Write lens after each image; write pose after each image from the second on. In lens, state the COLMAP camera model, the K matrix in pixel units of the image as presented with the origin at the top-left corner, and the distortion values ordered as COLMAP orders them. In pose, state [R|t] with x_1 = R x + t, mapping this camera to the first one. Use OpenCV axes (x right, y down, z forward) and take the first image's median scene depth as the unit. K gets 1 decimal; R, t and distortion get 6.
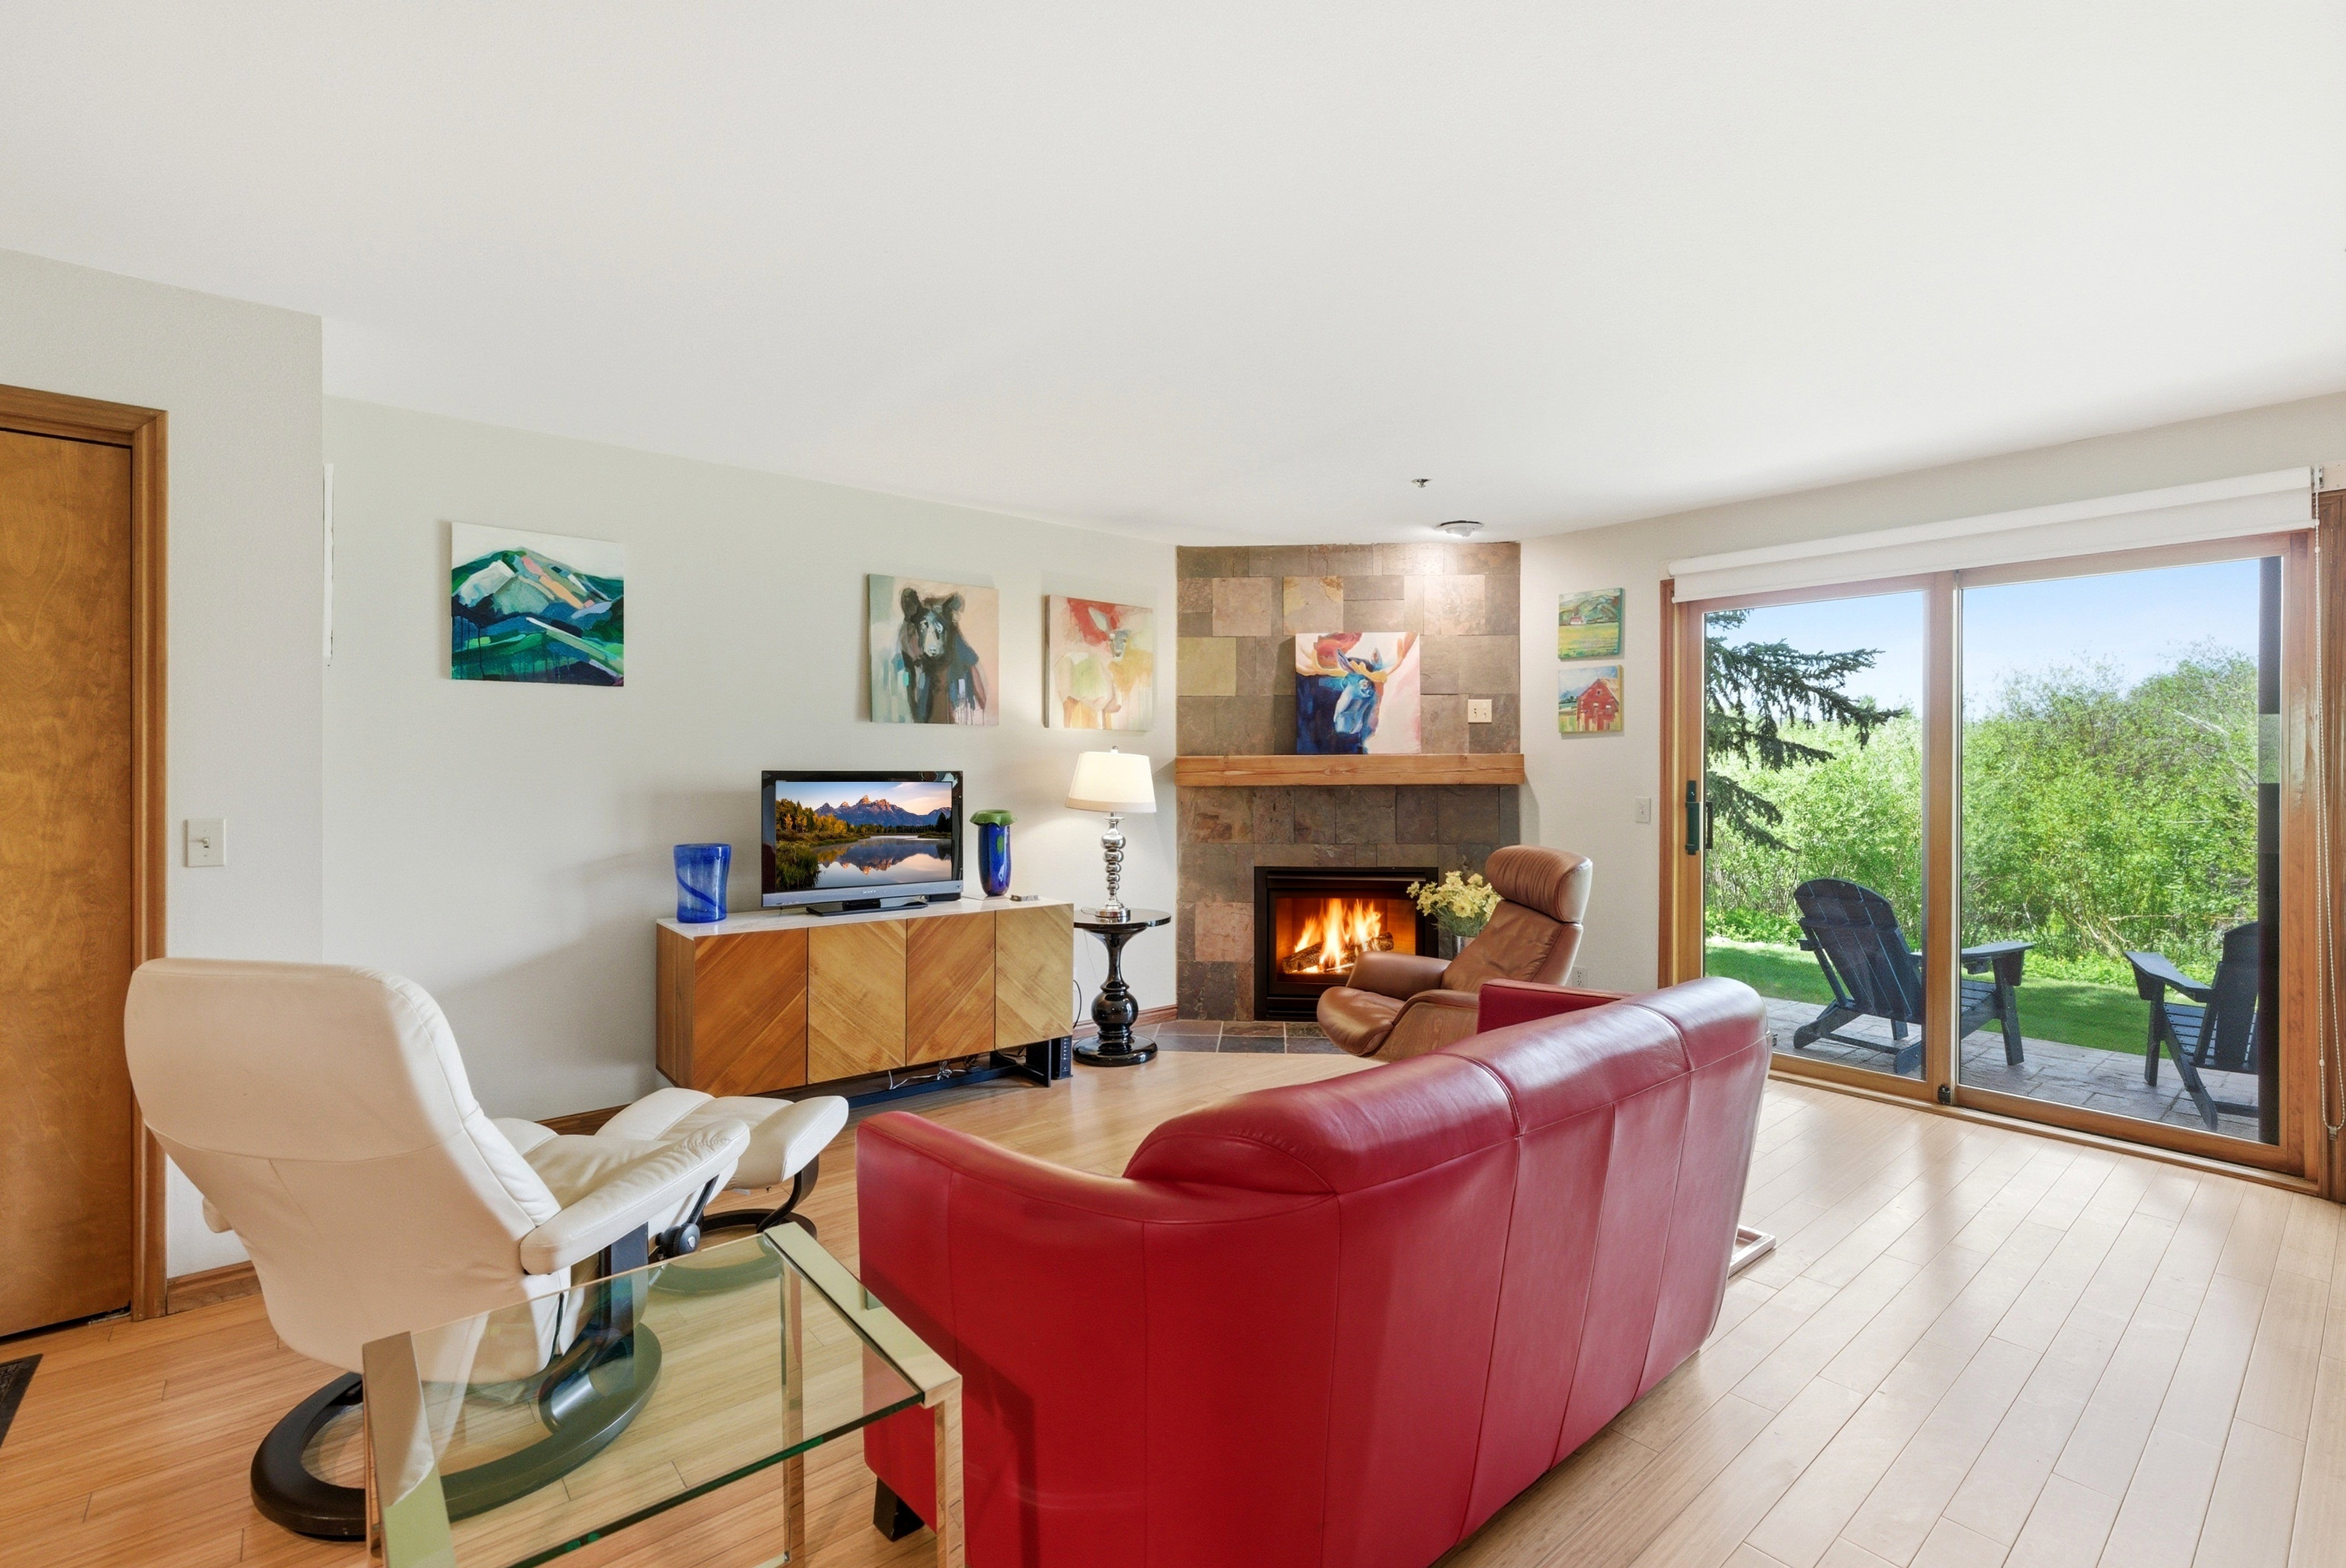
lens RADIAL K [[1059.6, 0, 1181.9], [0, 1059.6, 761.5], [0, 0, 1]] dist [0.001082, 0.003662]
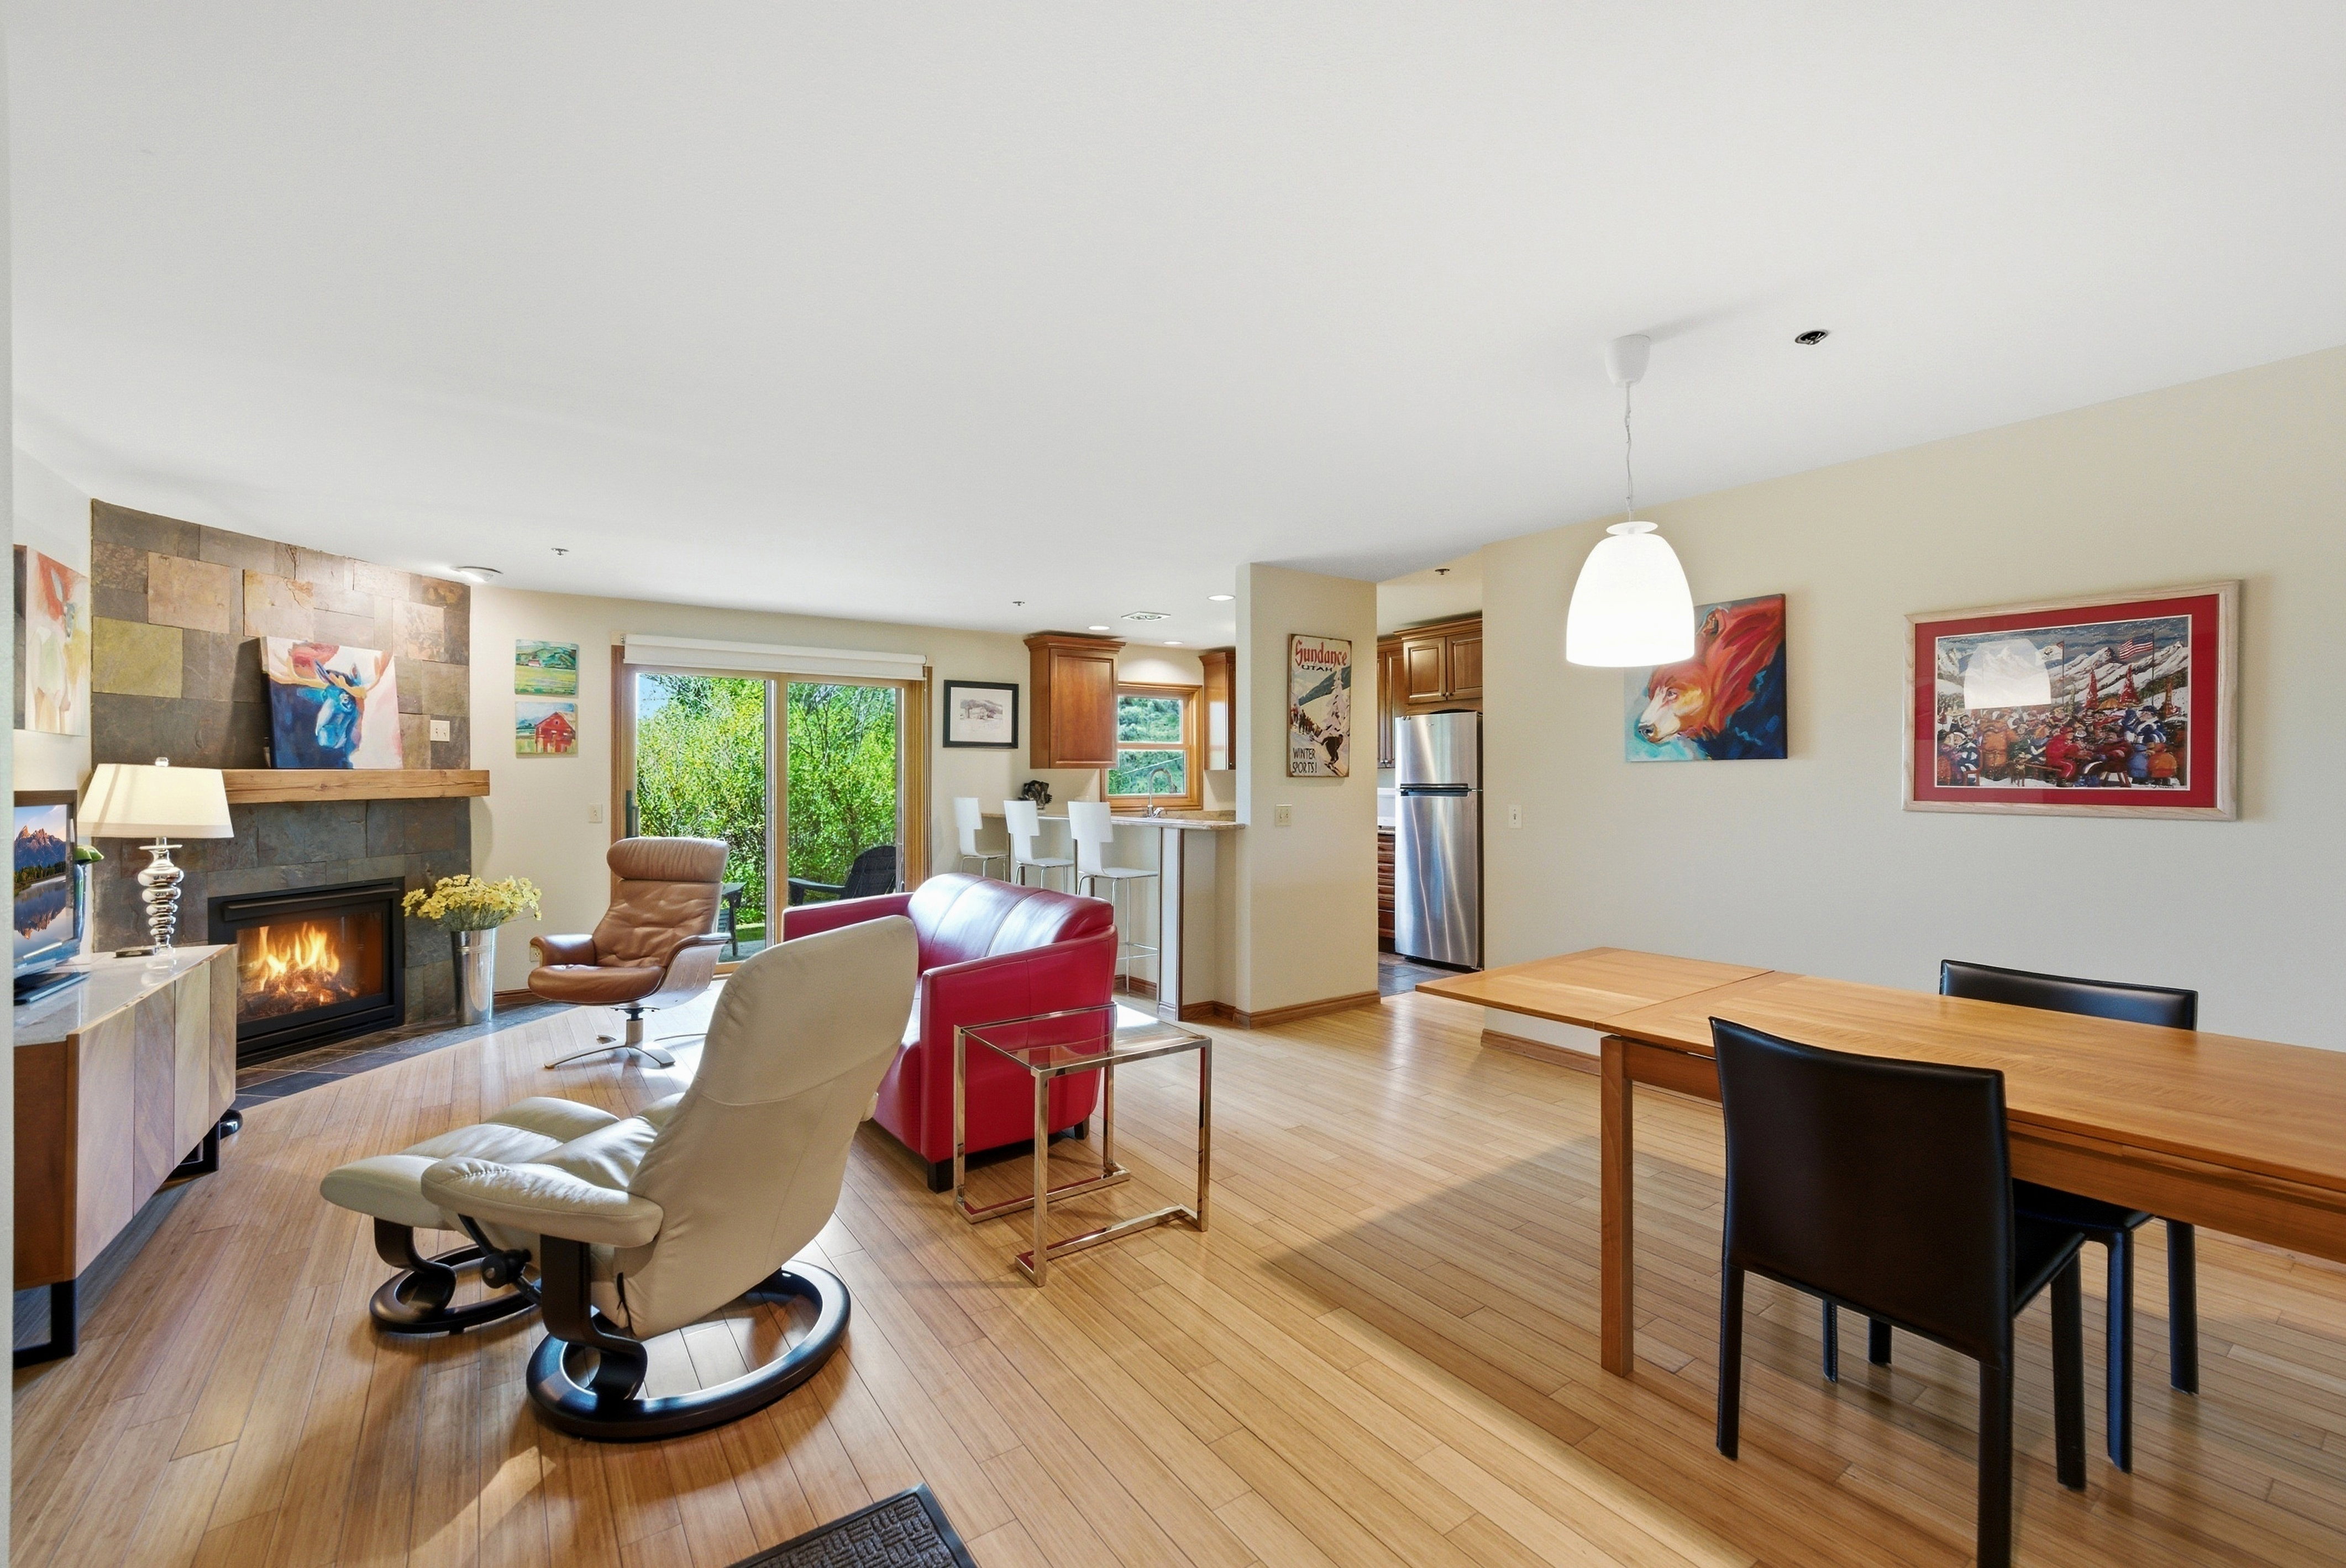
lens RADIAL K [[984.3, 0, 1172.8], [0, 984.3, 780.1], [0, 0, 1]] dist [-0.006135, 0.002475]
pose [[0.081860, -0.002503, 0.996641, -0.712990], [-0.003261, 0.999991, 0.002779, -0.001698], [-0.996638, -0.003477, 0.081851, 0.162800]]
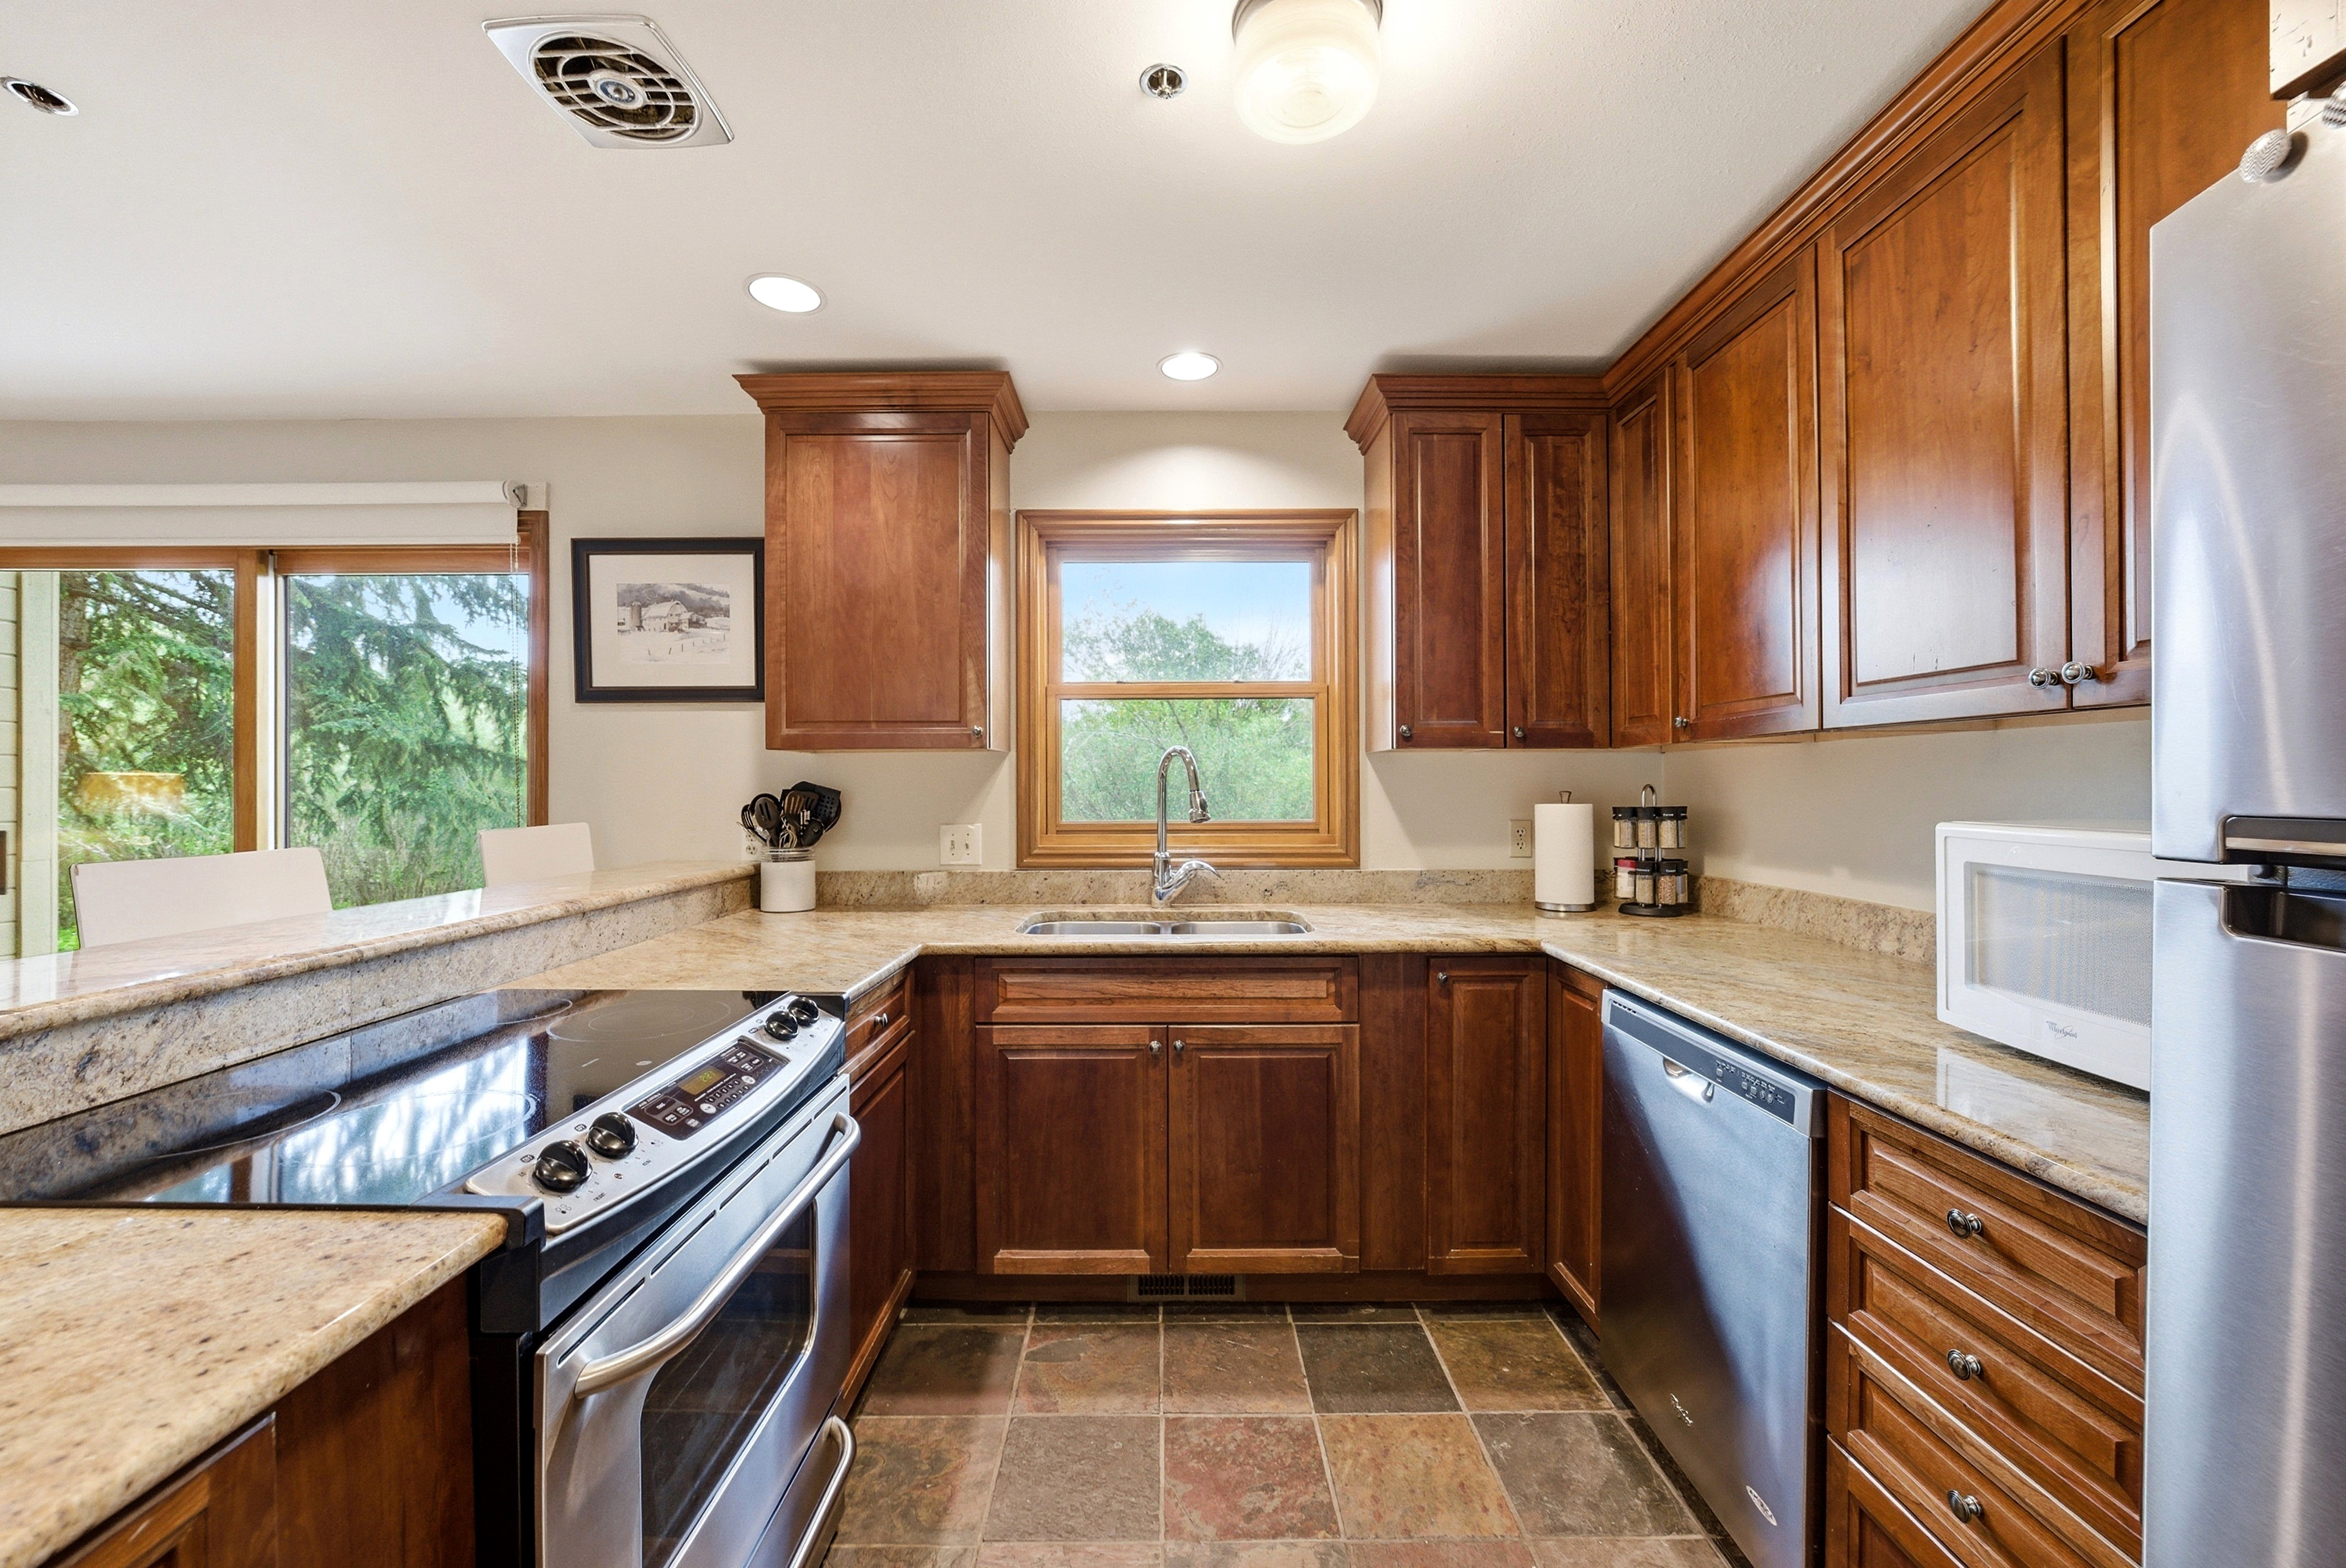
lens RADIAL K [[904.8, 0, 1167.0], [0, 904.8, 780.0], [0, 0, 1]] dist [-0.008308, 0.001743]
pose [[0.652865, -0.001645, 0.757472, 0.522737], [-0.000922, 0.999995, 0.002966, 0.000918], [-0.757473, -0.002635, 0.652861, -0.016833]]
